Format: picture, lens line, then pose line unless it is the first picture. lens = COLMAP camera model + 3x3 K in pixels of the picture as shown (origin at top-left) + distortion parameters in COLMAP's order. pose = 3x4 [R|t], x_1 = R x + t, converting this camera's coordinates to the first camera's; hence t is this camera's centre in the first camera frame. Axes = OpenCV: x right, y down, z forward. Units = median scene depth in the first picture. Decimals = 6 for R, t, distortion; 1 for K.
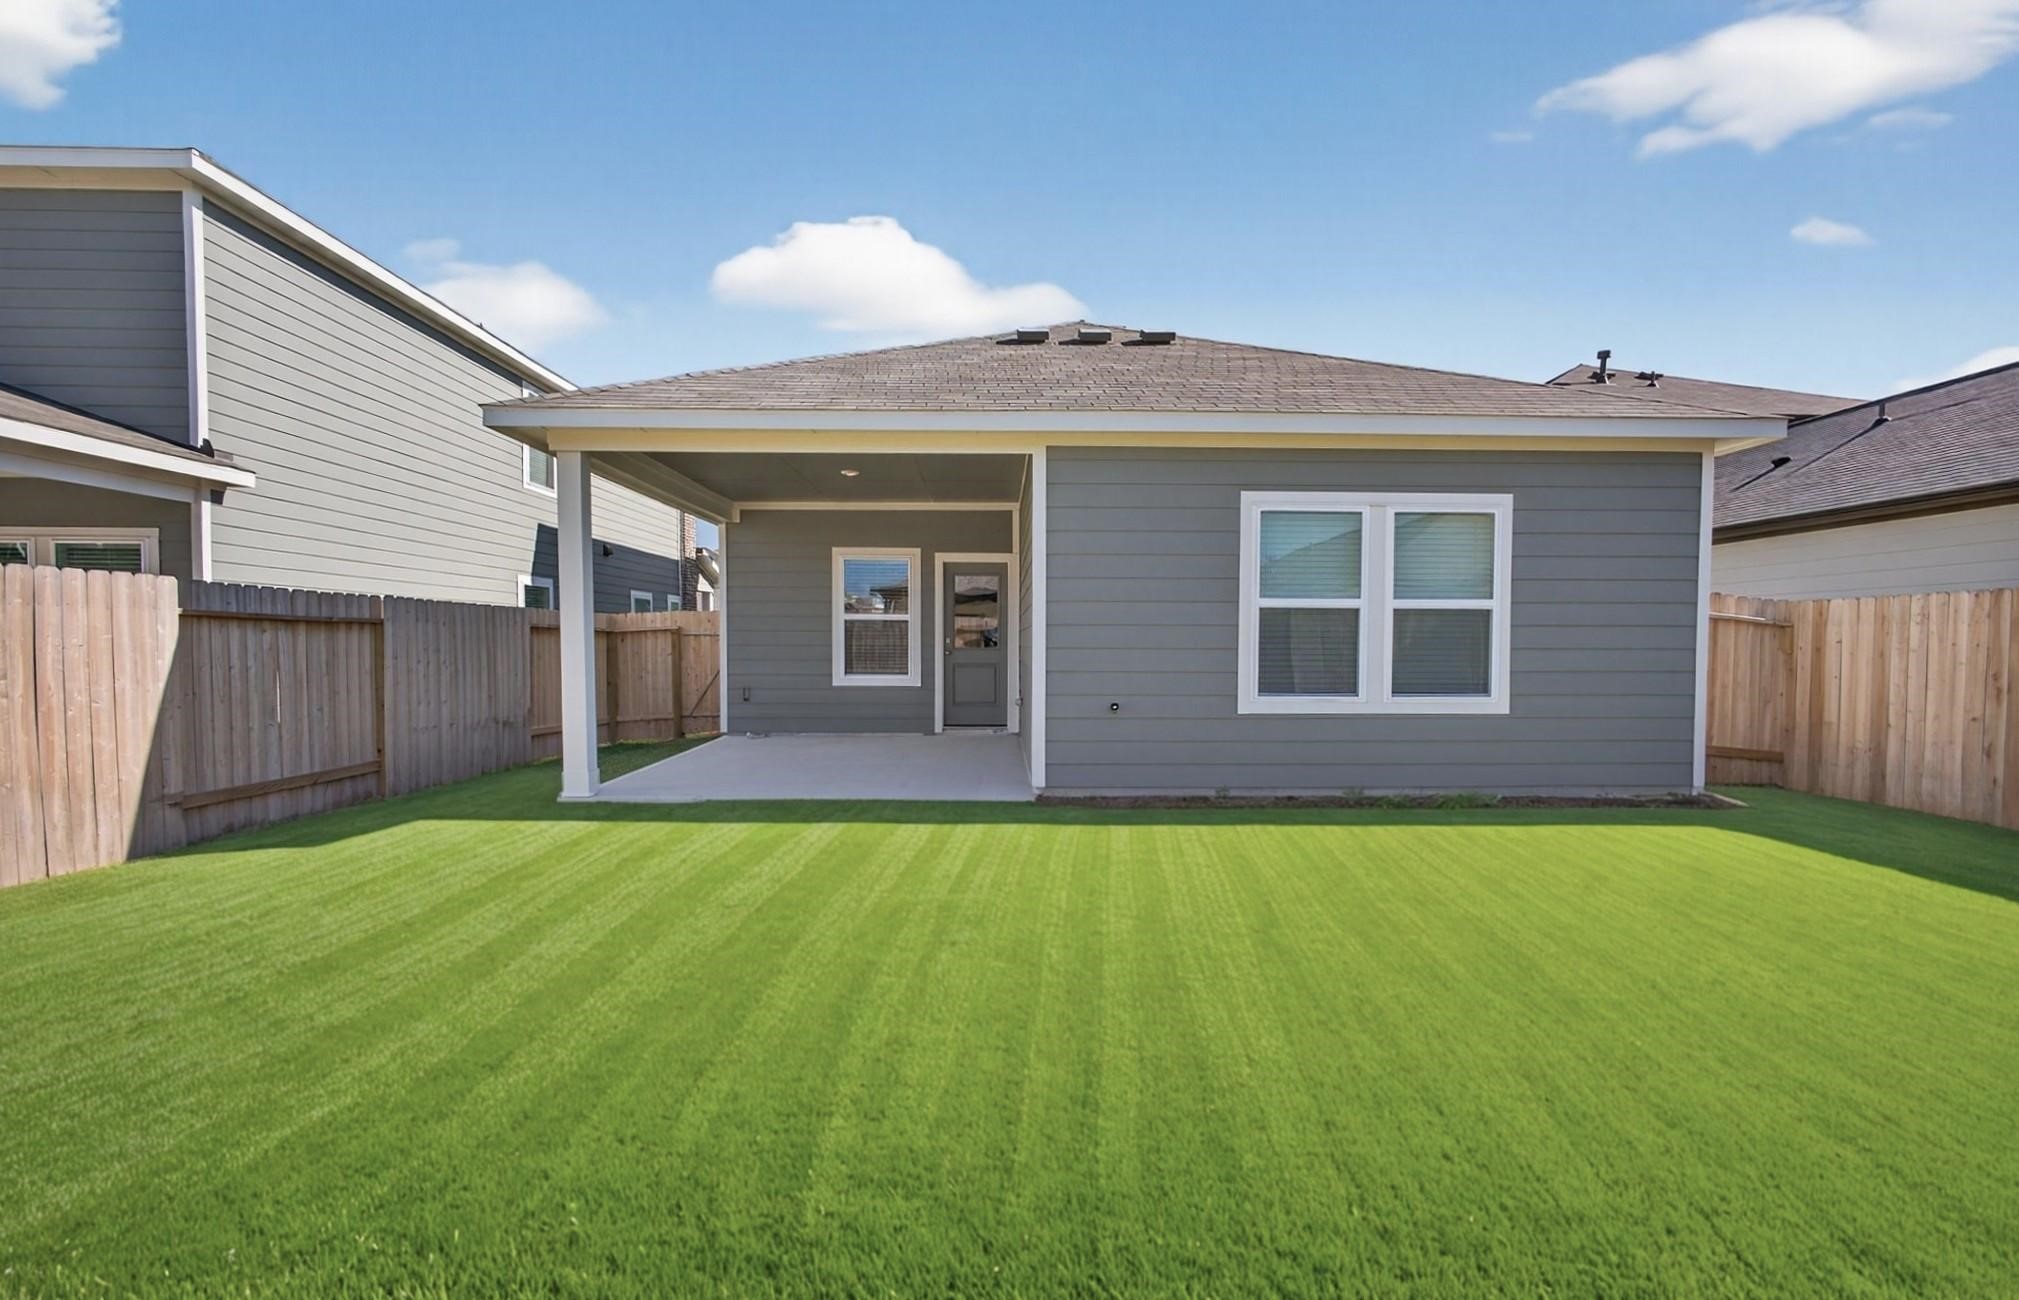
lens RADIAL K [[868.8, 0, 1009.4], [0, 868.8, 656.6], [0, 0, 1]] dist [-0.003615, -0.000204]
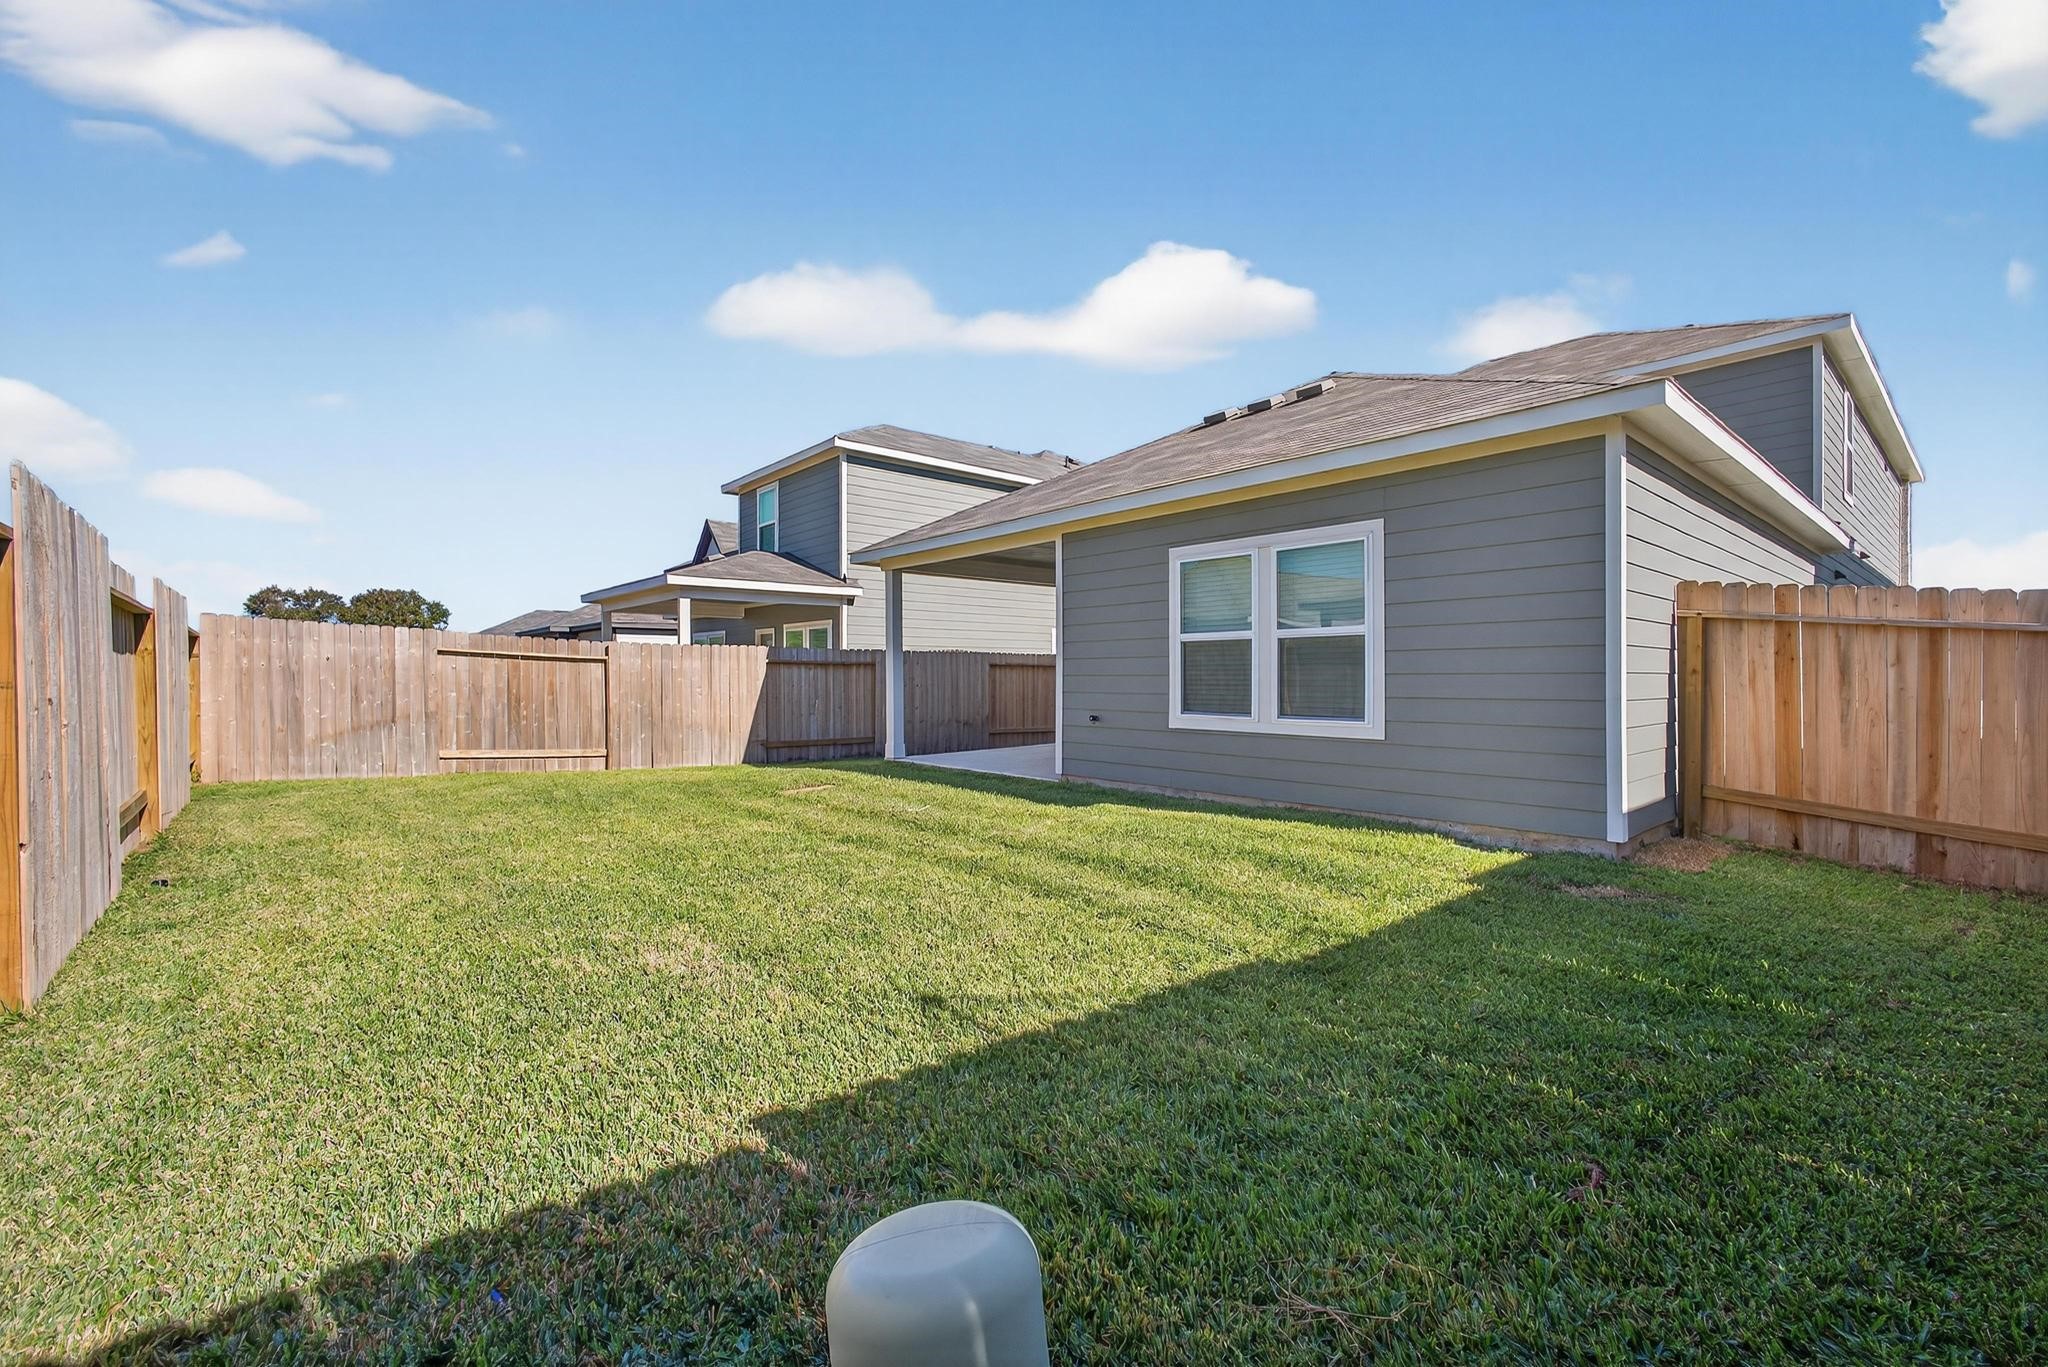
lens RADIAL K [[869.2, 0, 1024.1], [0, 869.2, 667.2], [0, 0, 1]] dist [-0.003808, -0.000136]
pose [[0.634908, -0.012261, -0.772490, 1.085346], [-0.009697, 0.999669, -0.023837, 0.010988], [0.772527, 0.022625, 0.634579, 0.052938]]
